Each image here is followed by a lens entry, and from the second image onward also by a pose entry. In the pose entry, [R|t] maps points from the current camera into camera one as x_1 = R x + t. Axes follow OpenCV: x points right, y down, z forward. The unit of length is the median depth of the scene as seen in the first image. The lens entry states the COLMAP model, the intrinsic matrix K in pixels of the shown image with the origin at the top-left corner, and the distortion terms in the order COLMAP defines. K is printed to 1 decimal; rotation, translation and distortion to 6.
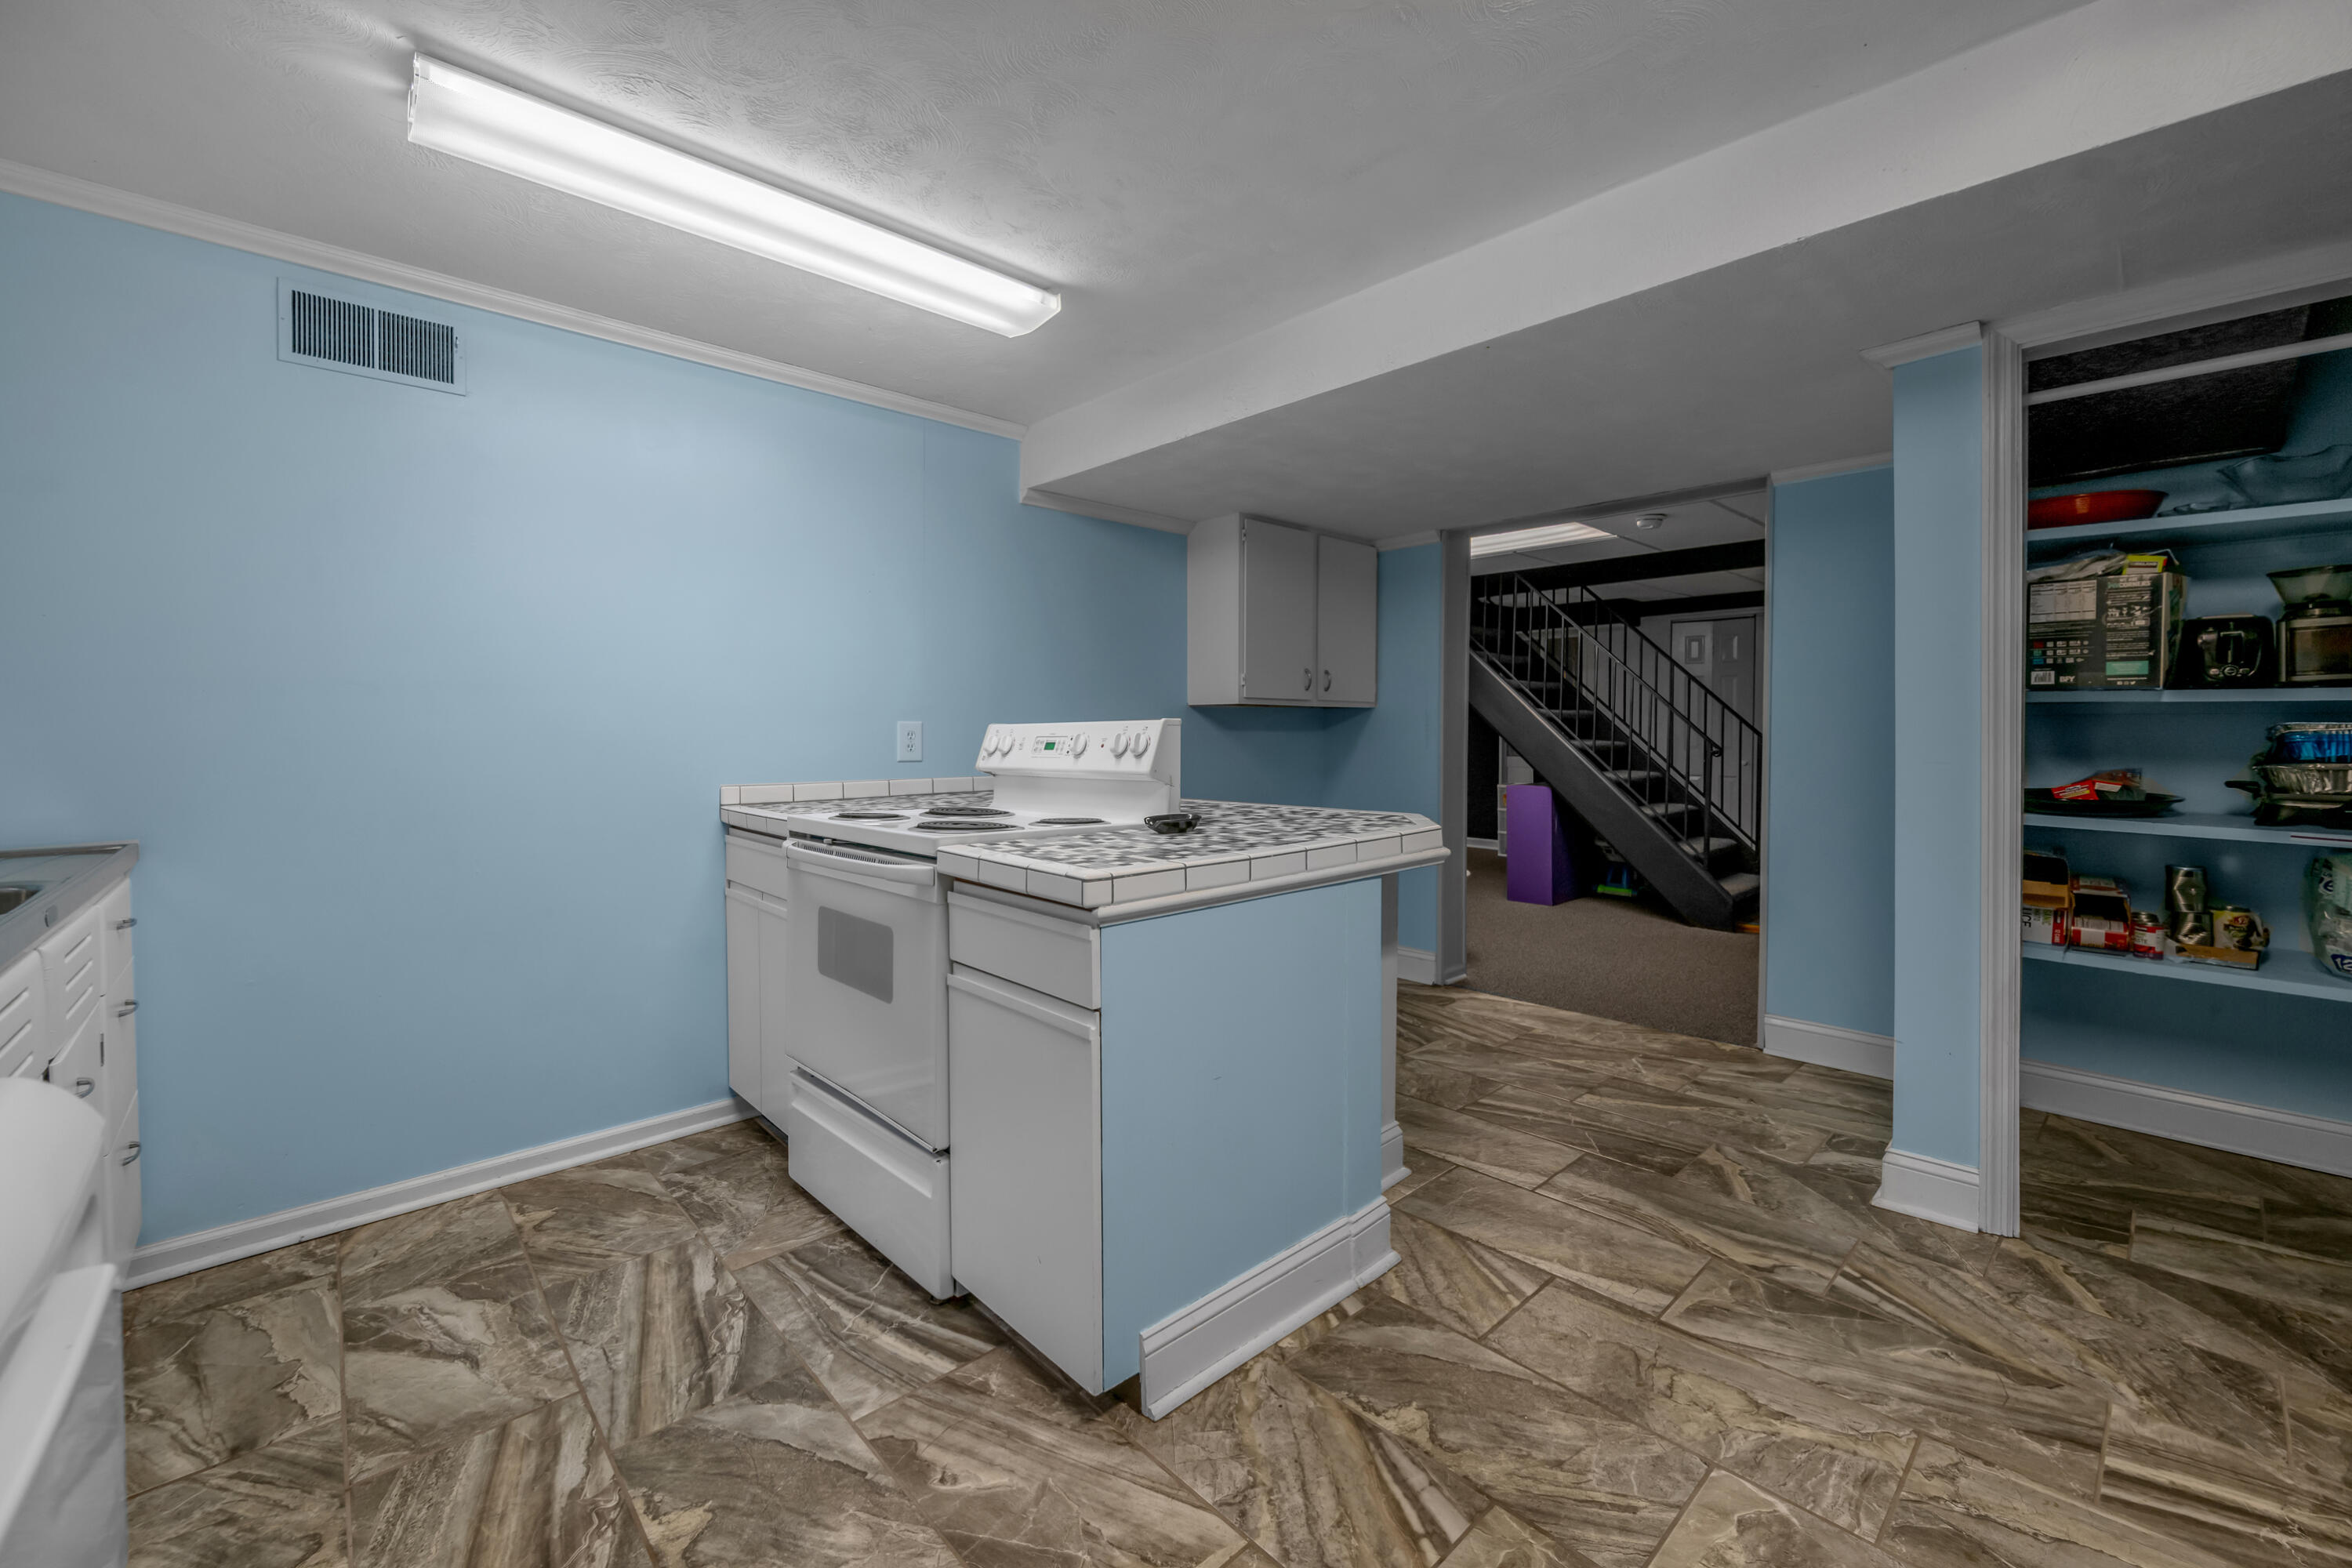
lens RADIAL K [[948.8, 0, 1208.9], [0, 948.8, 746.6], [0, 0, 1]] dist [-0.006992, 0.000424]
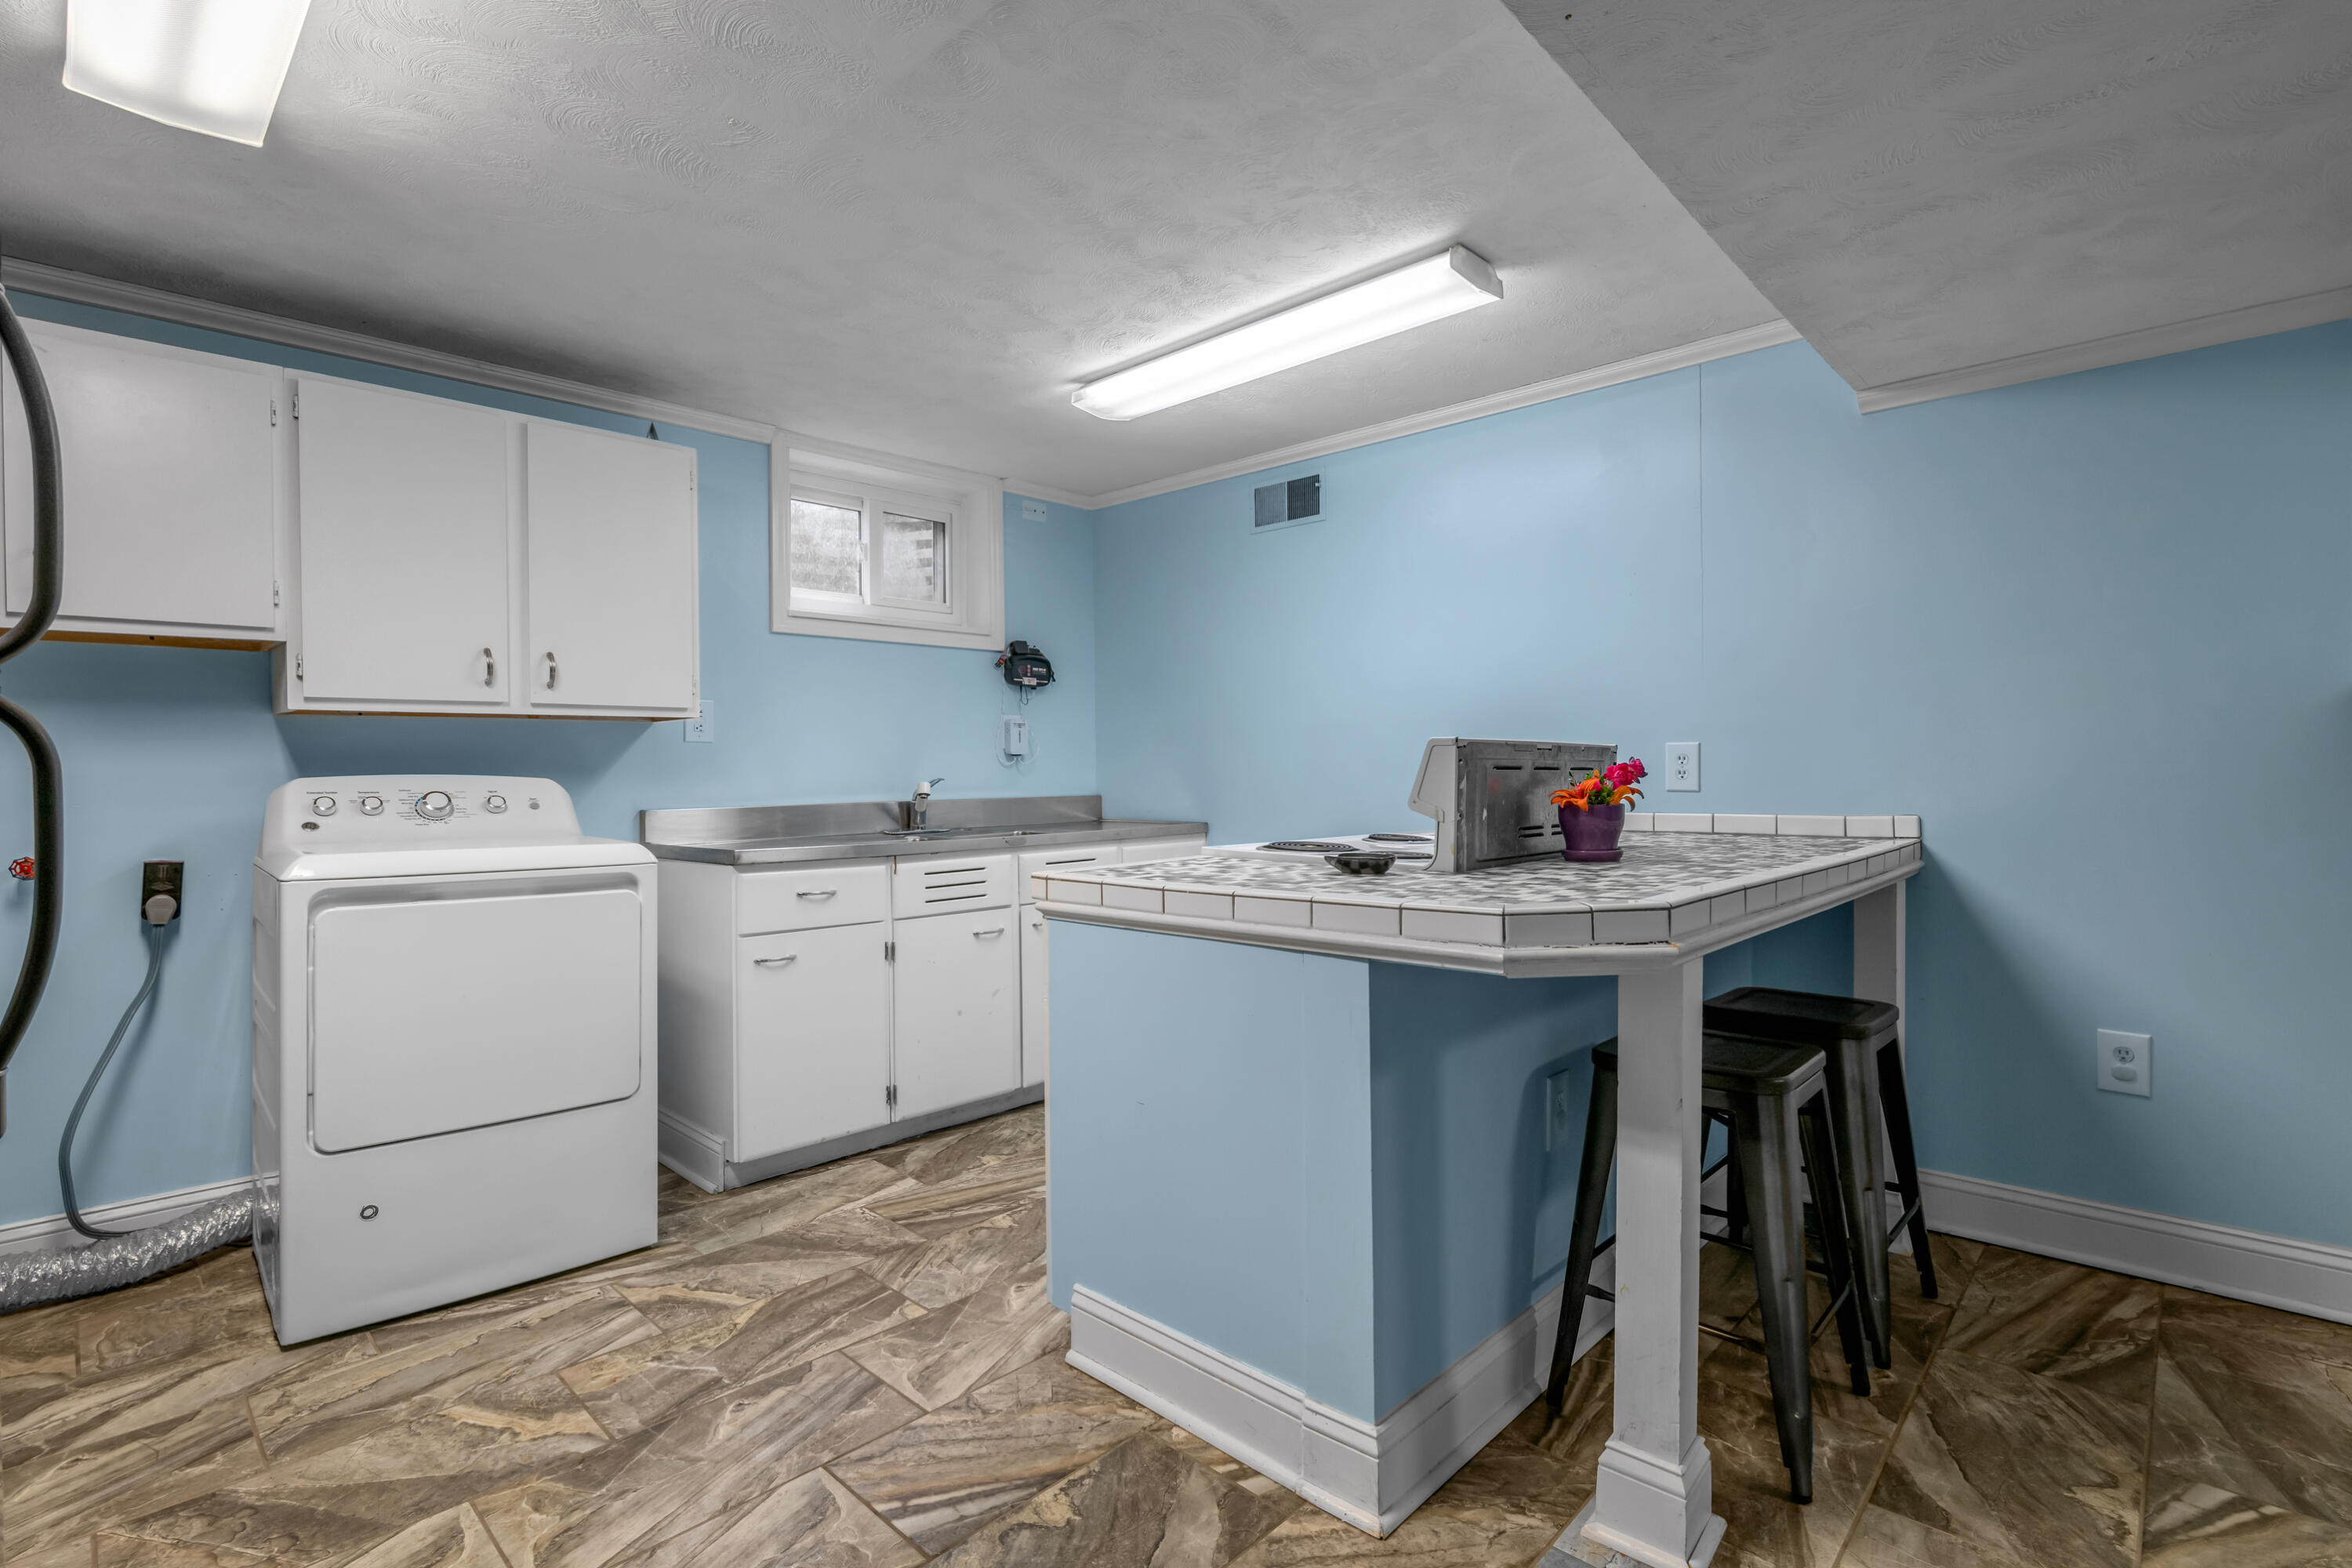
lens RADIAL K [[1110.7, 0, 1176.5], [0, 1110.7, 774.0], [0, 0, 1]] dist [-0.008652, 0.000827]
pose [[0.041041, 0.007864, -0.999127, 1.105784], [-0.007403, 0.999944, 0.007567, -0.006347], [0.999130, 0.007086, 0.041097, 0.927049]]
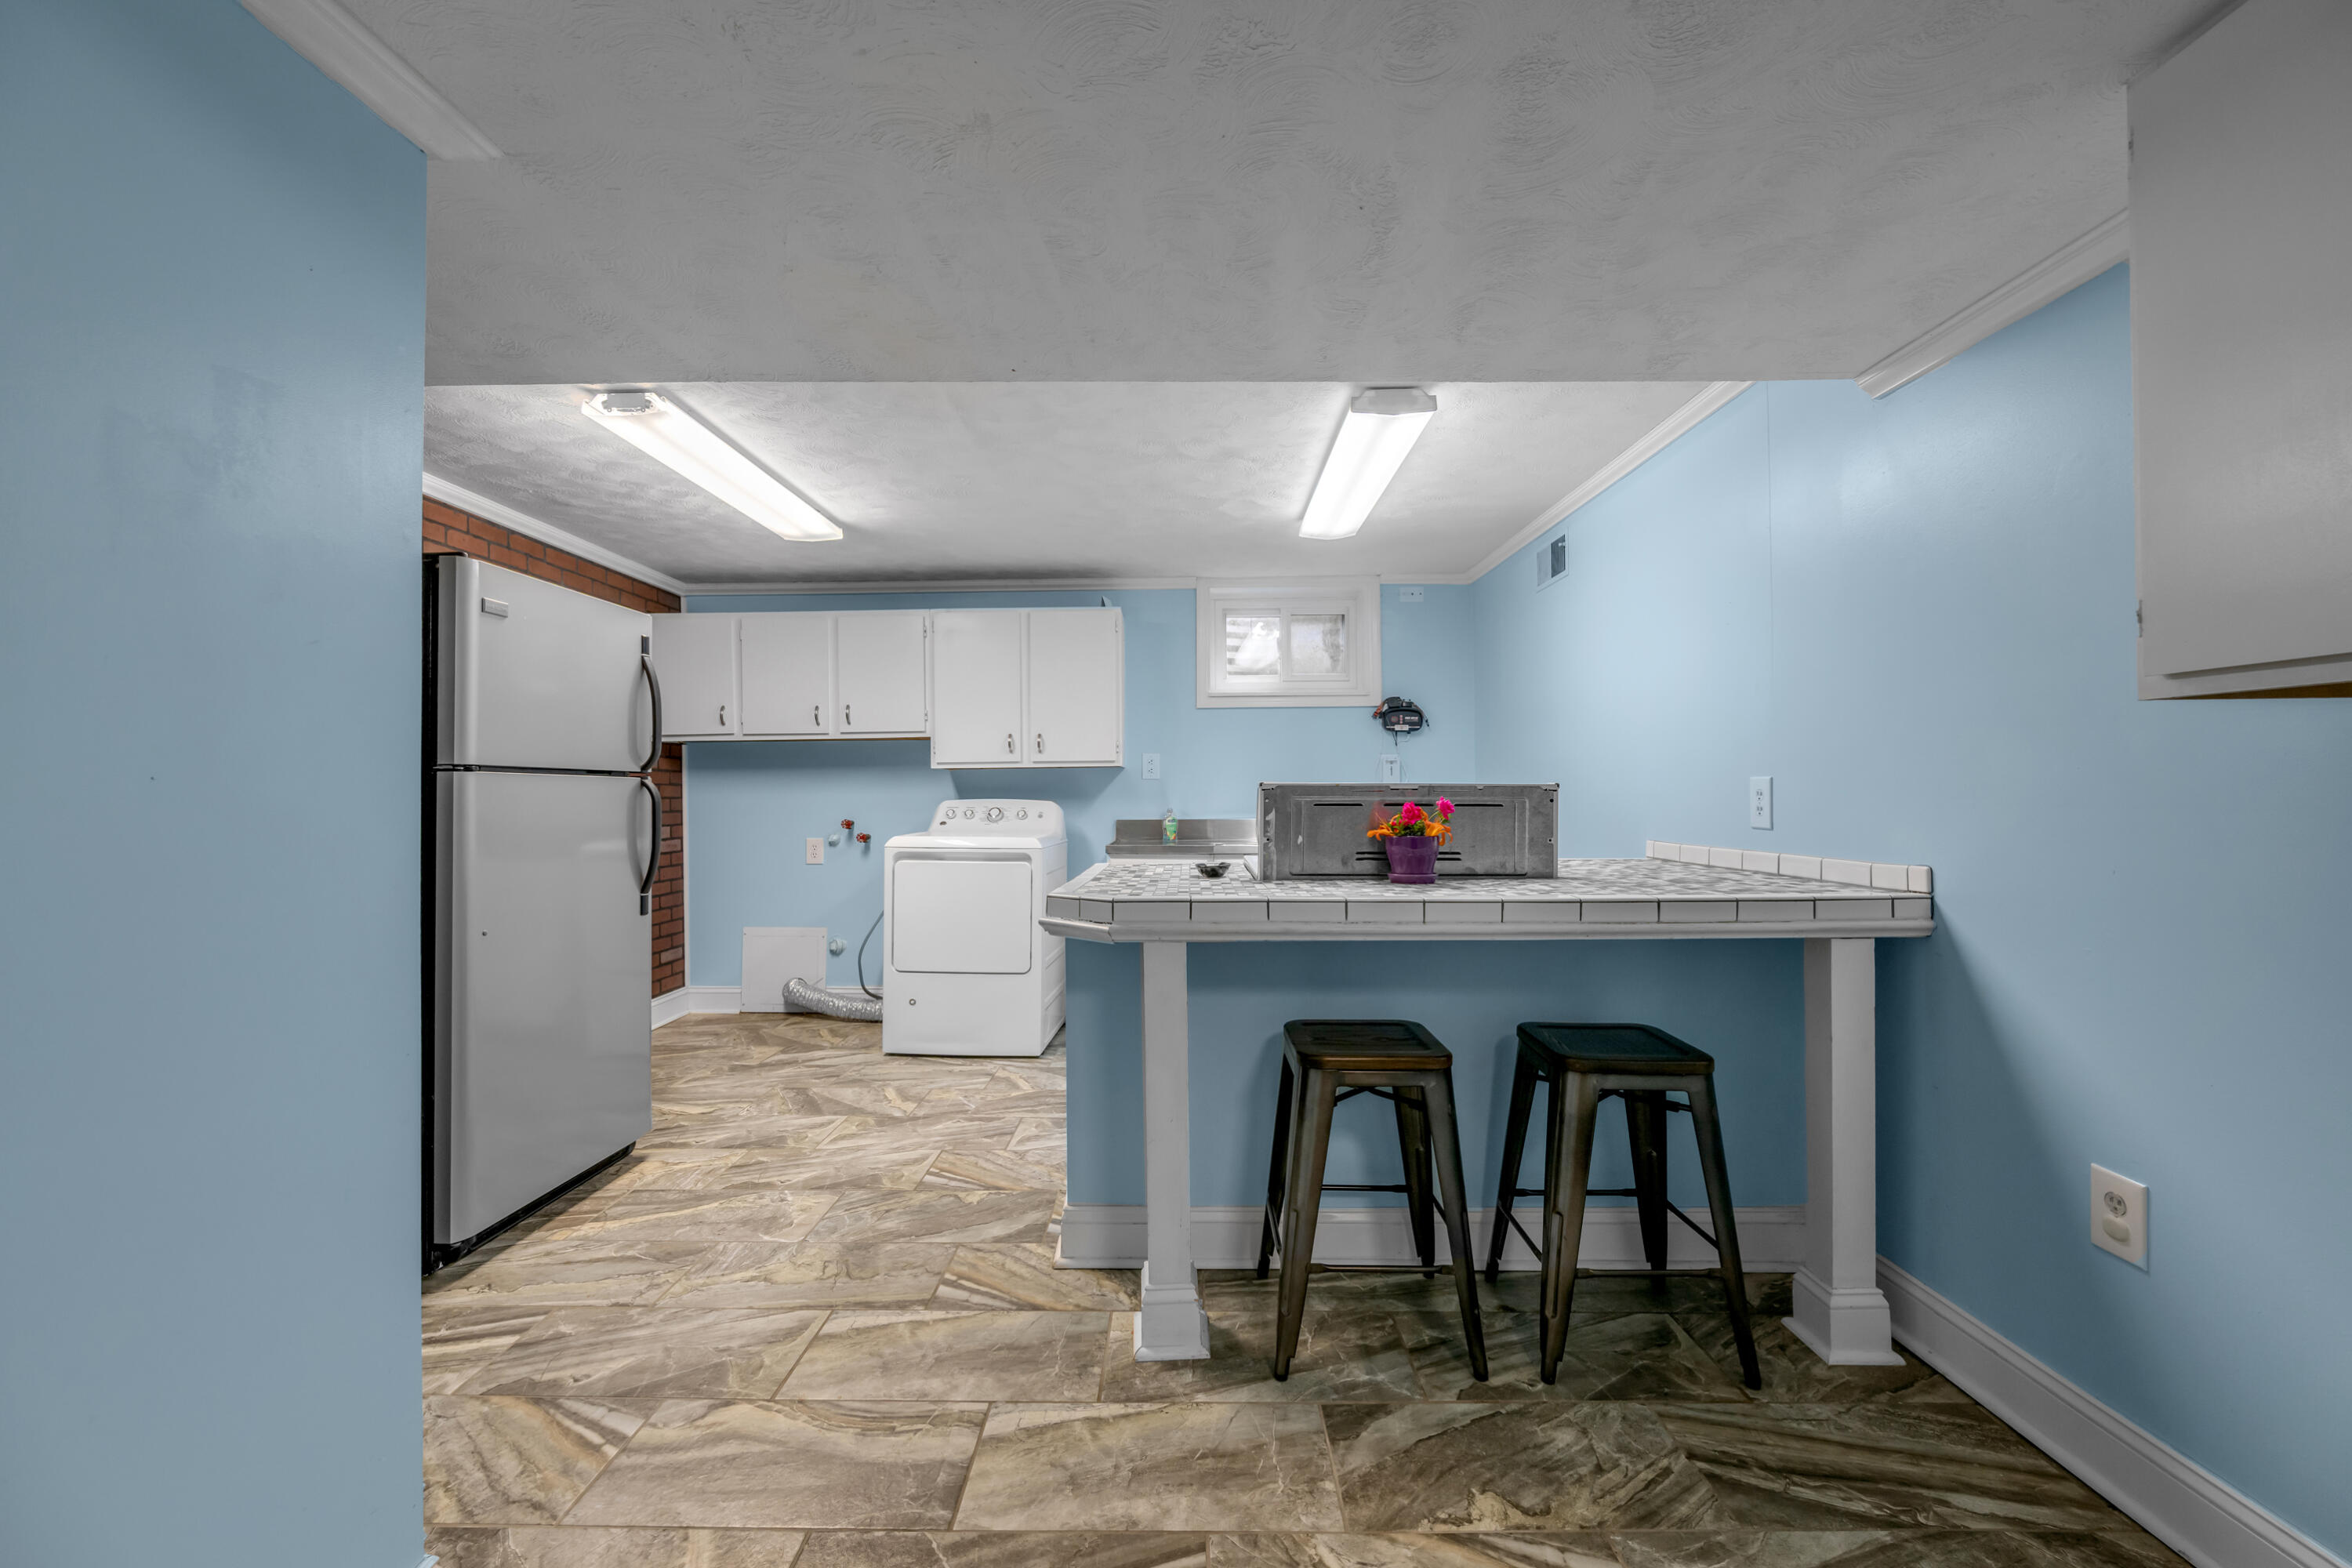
lens RADIAL K [[948.8, 0, 1172.4], [0, 948.8, 787.3], [0, 0, 1]] dist [-0.006992, 0.000424]
pose [[-0.709600, 0.005028, -0.704587, 1.008364], [-0.002168, 0.999954, 0.009319, -0.043351], [0.704602, 0.008141, -0.709556, 2.140451]]
